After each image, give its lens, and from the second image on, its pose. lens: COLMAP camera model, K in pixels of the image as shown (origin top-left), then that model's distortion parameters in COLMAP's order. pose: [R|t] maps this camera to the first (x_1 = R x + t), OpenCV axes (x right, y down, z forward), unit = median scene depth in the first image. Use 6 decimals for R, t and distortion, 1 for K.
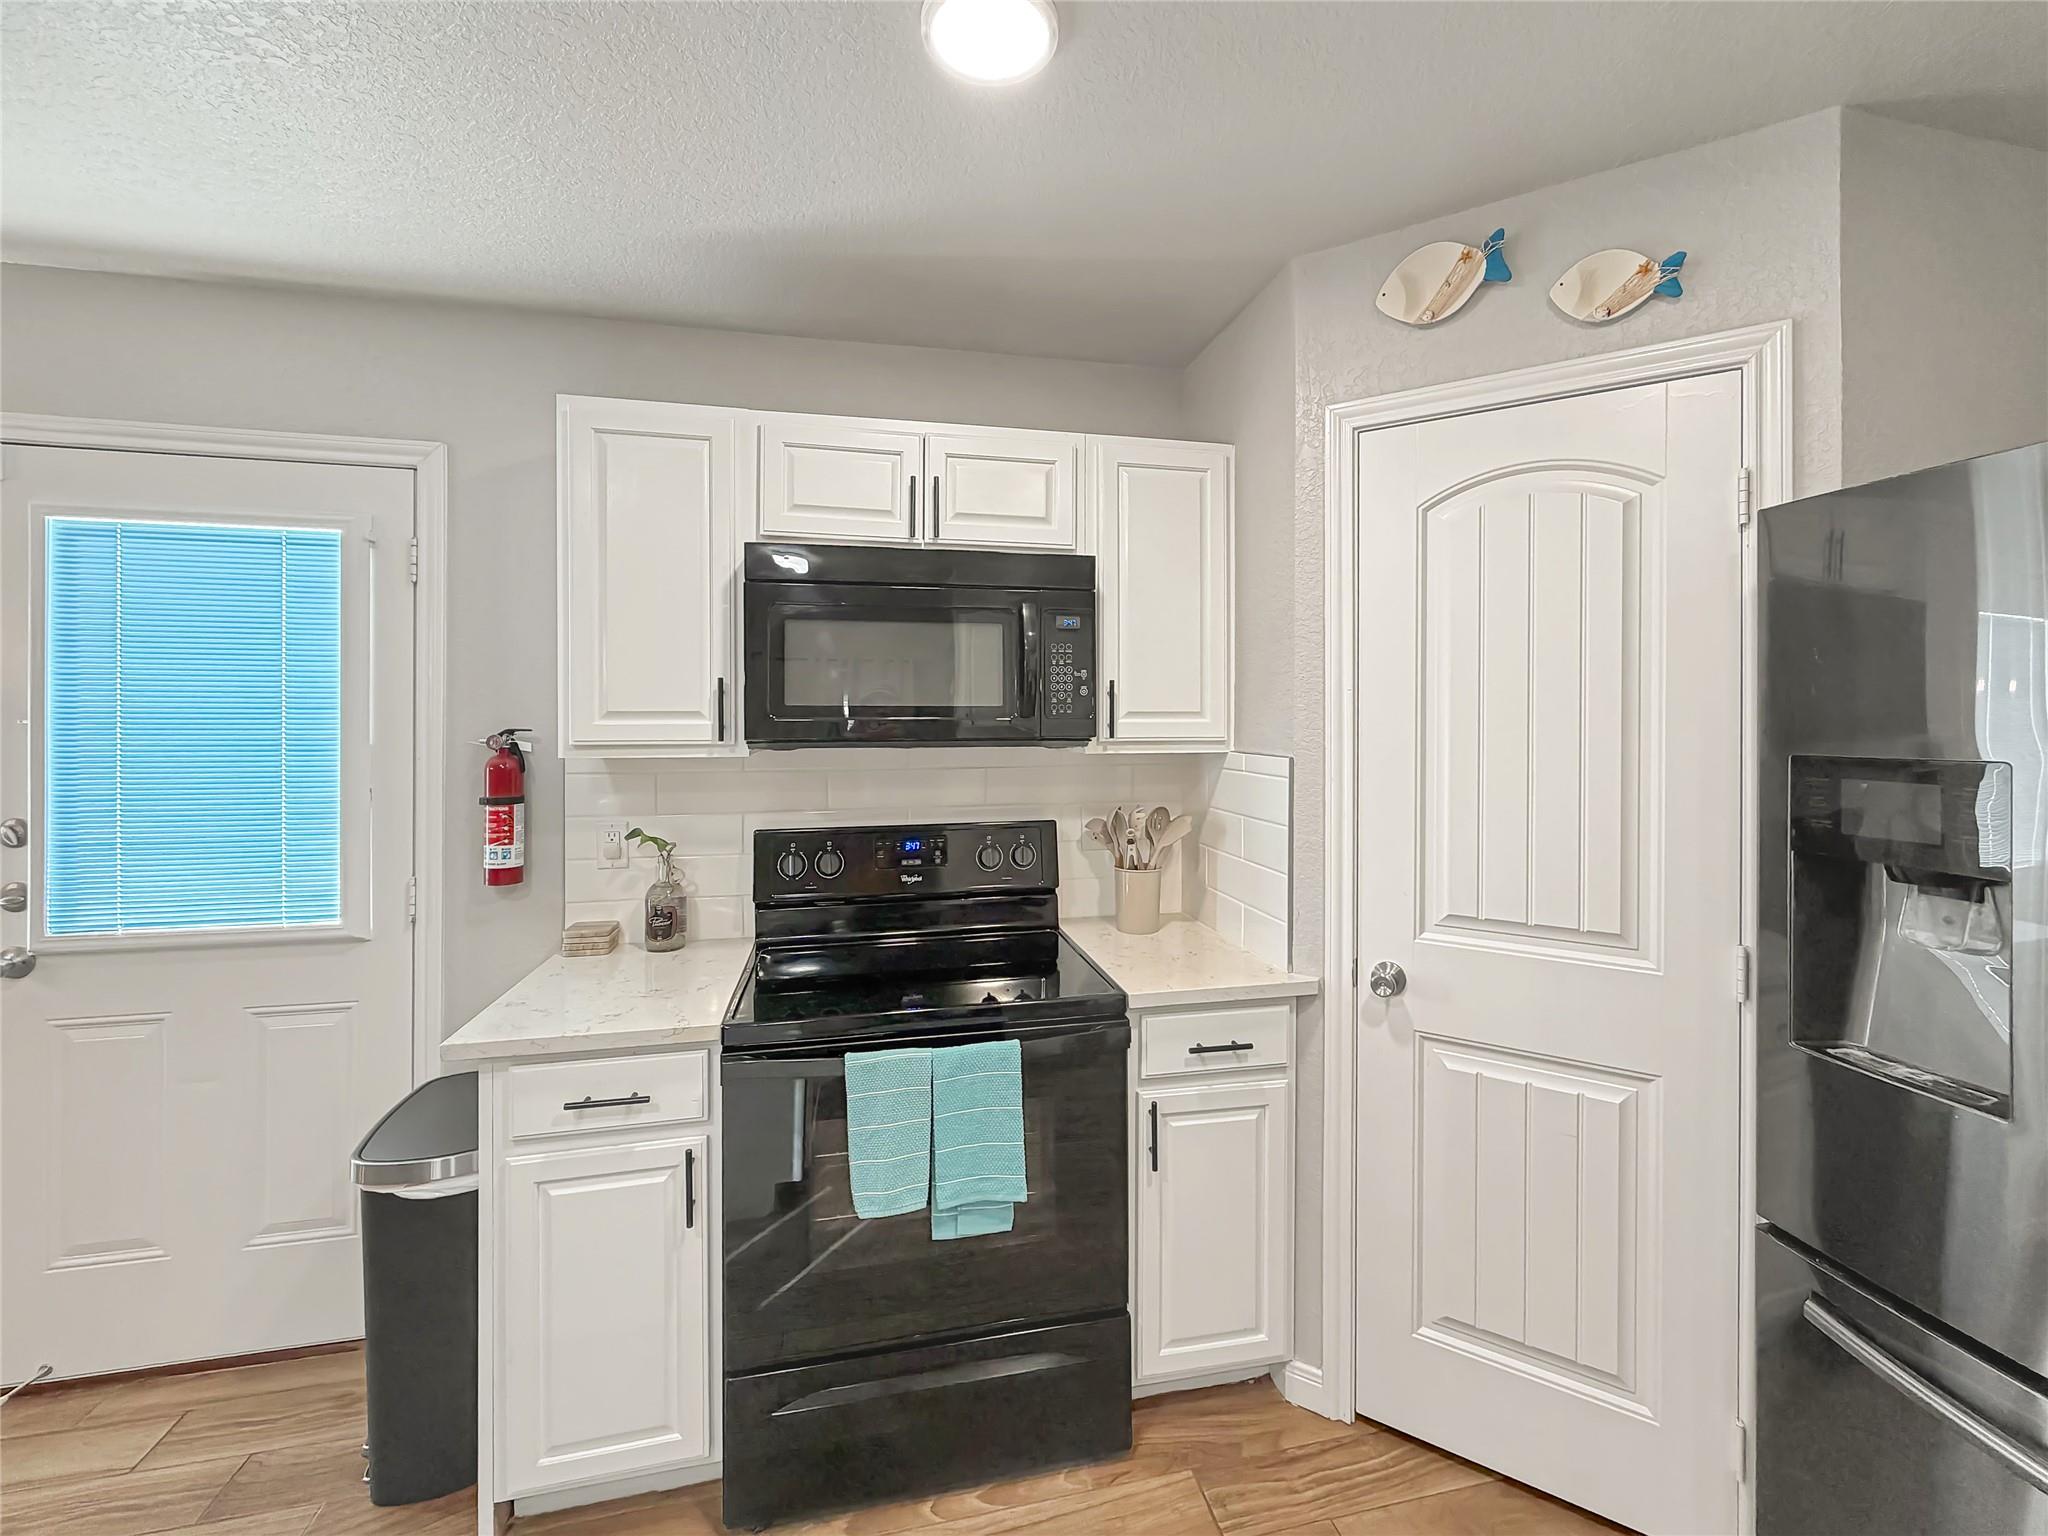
lens RADIAL K [[828.7, 0, 1016.7], [0, 828.7, 744.0], [0, 0, 1]] dist [0.001699, 0.000147]
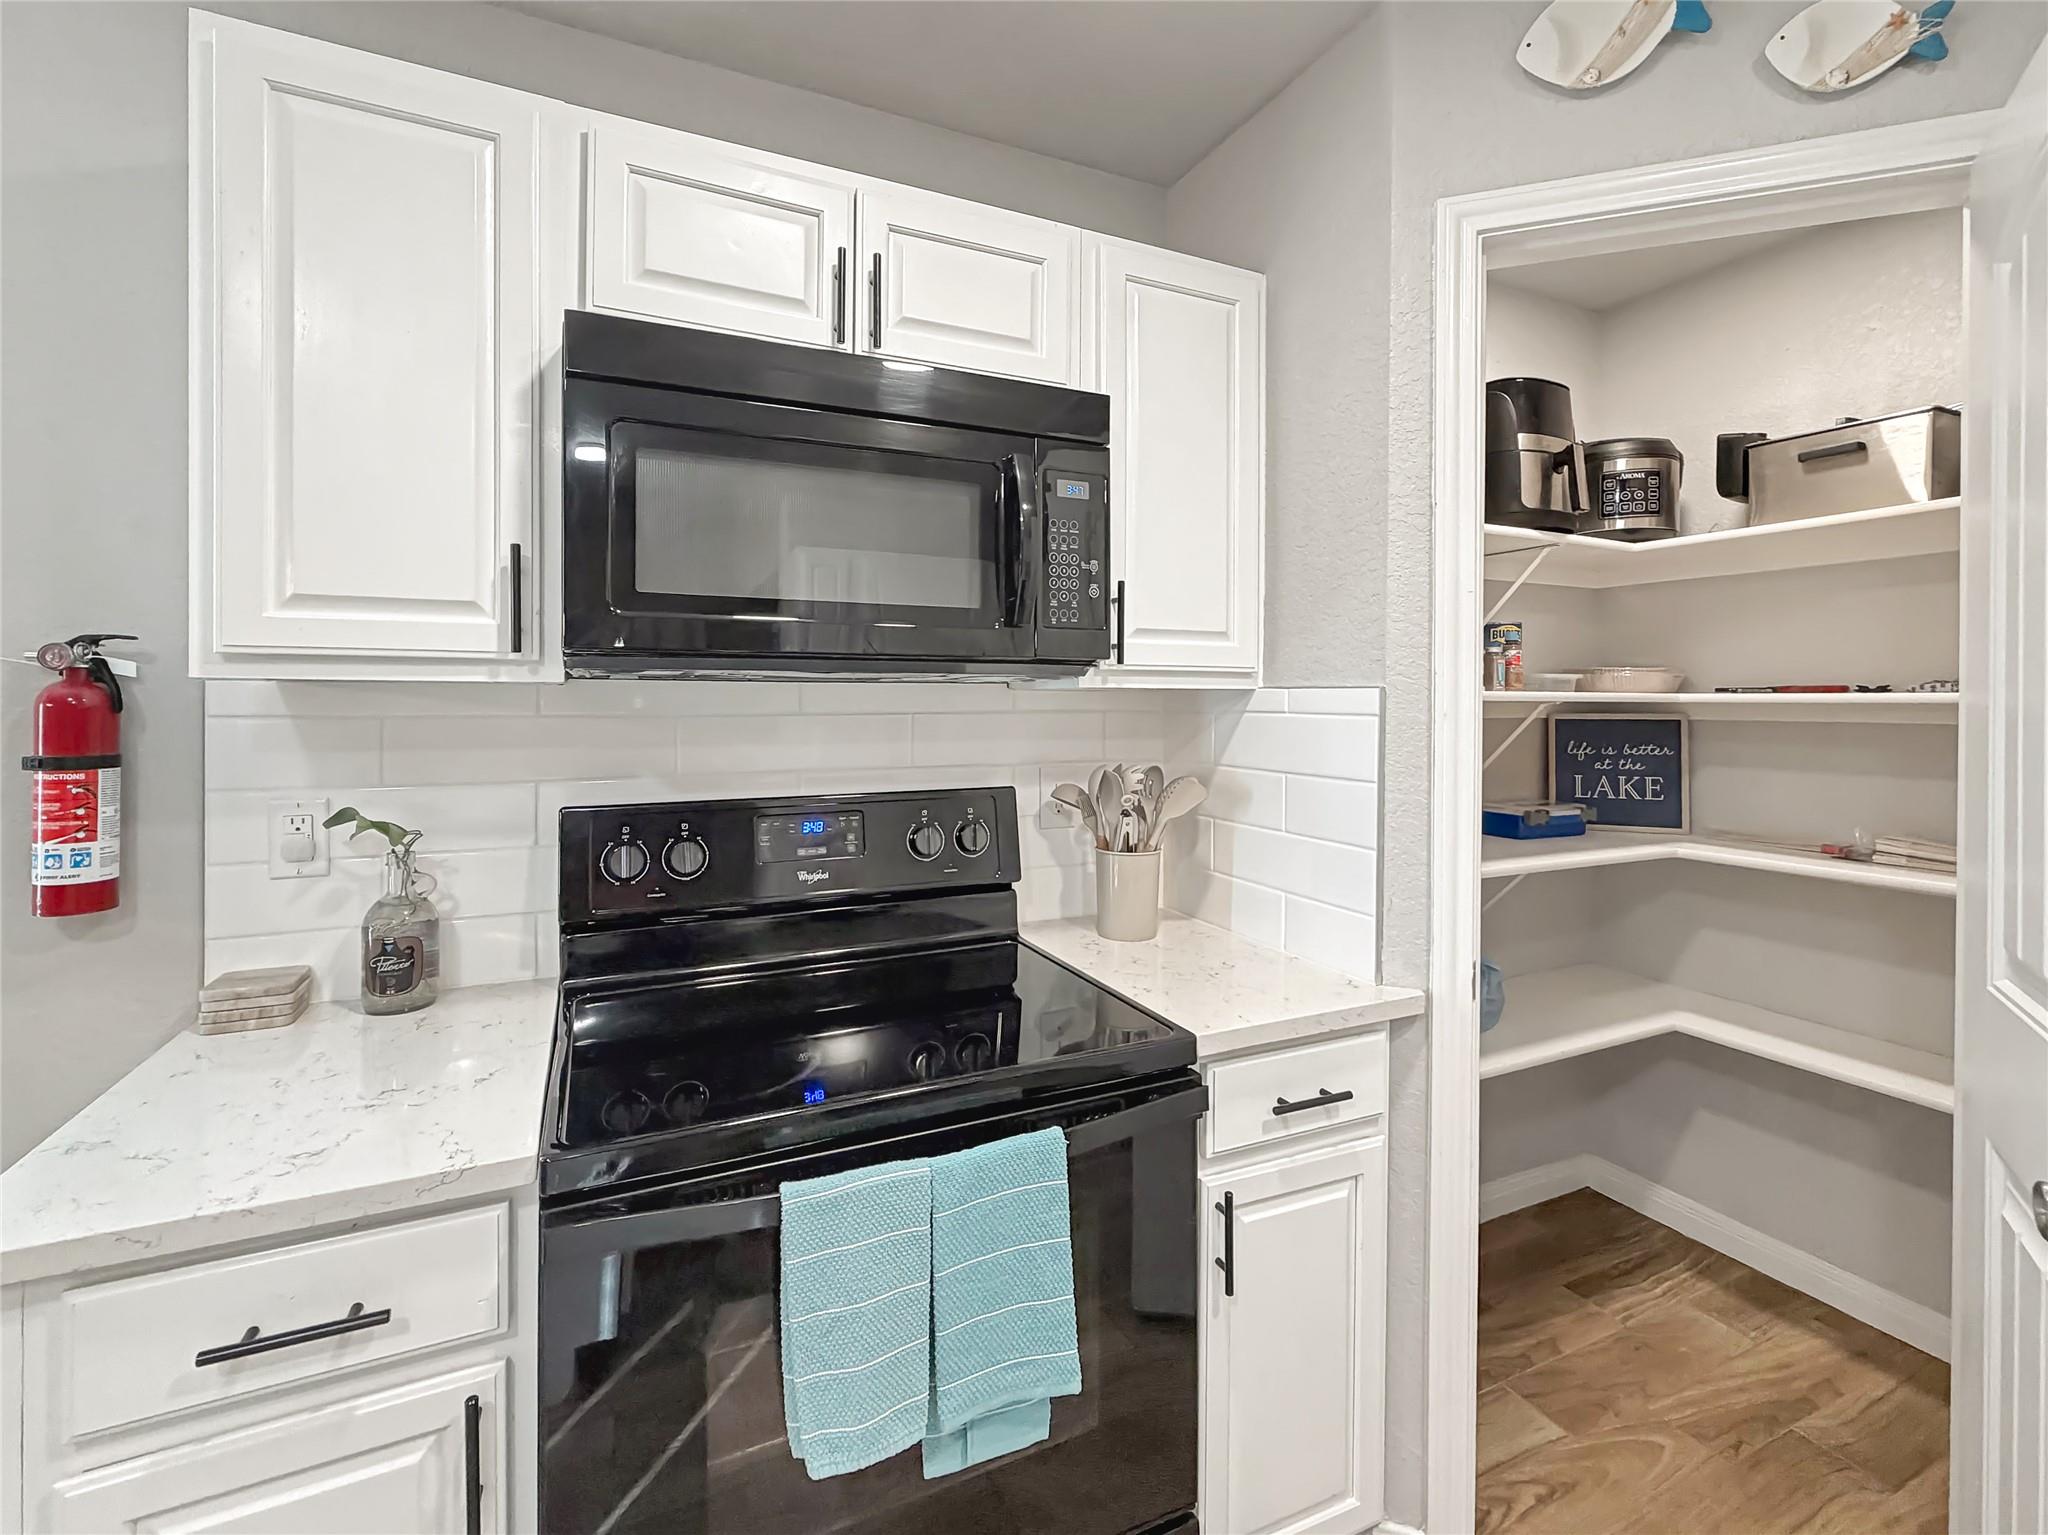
lens RADIAL K [[920.9, 0, 1023.8], [0, 920.9, 718.3], [0, 0, 1]] dist [0.001564, -0.000253]
pose [[0.975048, 0.000869, 0.221993, -0.140316], [0.000415, 0.999983, -0.005739, 0.044026], [-0.221995, 0.005688, 0.975031, 0.264128]]
